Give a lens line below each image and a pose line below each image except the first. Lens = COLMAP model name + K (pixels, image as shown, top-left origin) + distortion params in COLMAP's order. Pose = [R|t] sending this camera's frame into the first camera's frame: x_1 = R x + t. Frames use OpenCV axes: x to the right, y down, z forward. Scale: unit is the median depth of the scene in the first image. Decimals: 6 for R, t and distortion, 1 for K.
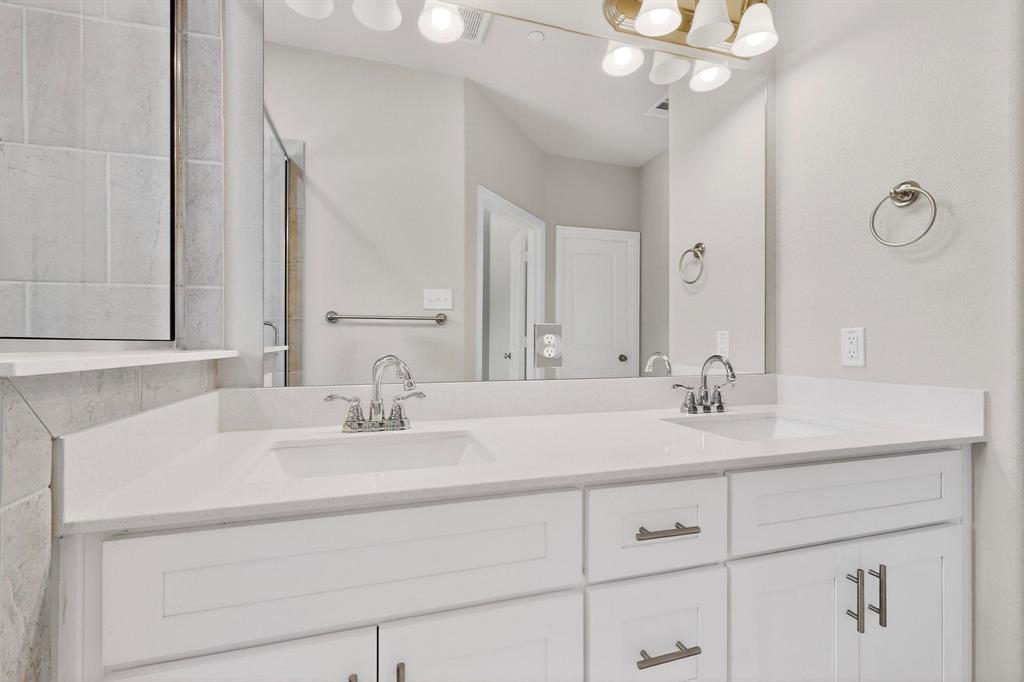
lens RADIAL K [[443.7, 0, 509.6], [0, 443.7, 350.1], [0, 0, 1]] dist [0.001184, -0.000002]
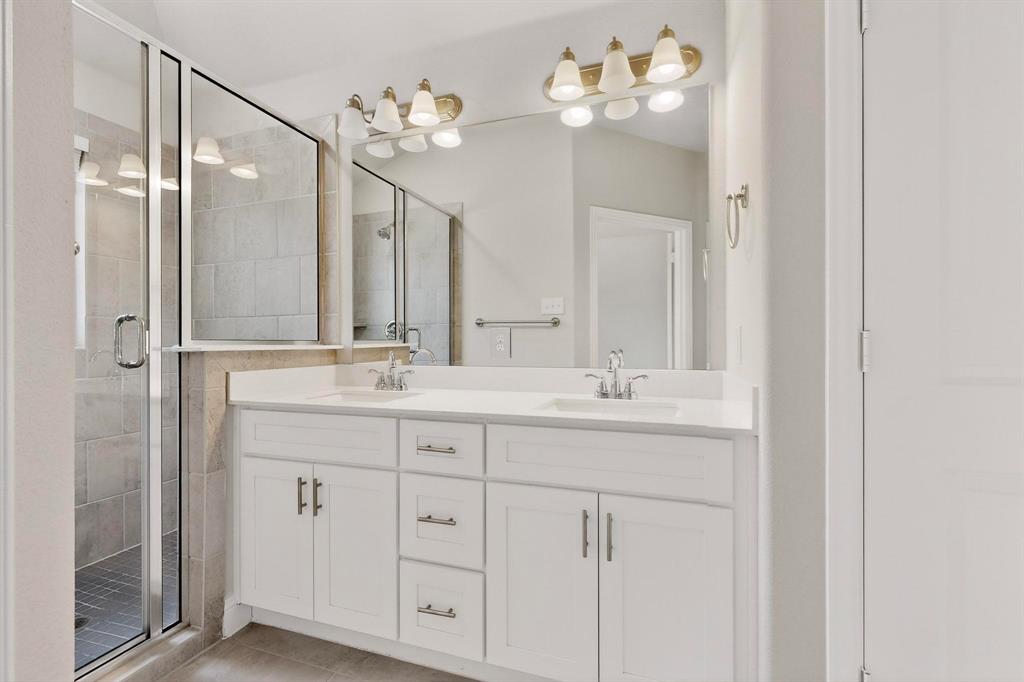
lens RADIAL K [[446.4, 0, 512.9], [0, 446.4, 341.1], [0, 0, 1]] dist [0.001378, -0.000057]
pose [[0.815235, -0.002862, -0.579124, 1.169686], [-0.006712, 0.999874, -0.014389, 0.005352], [0.579092, 0.015617, 0.815113, -0.189529]]
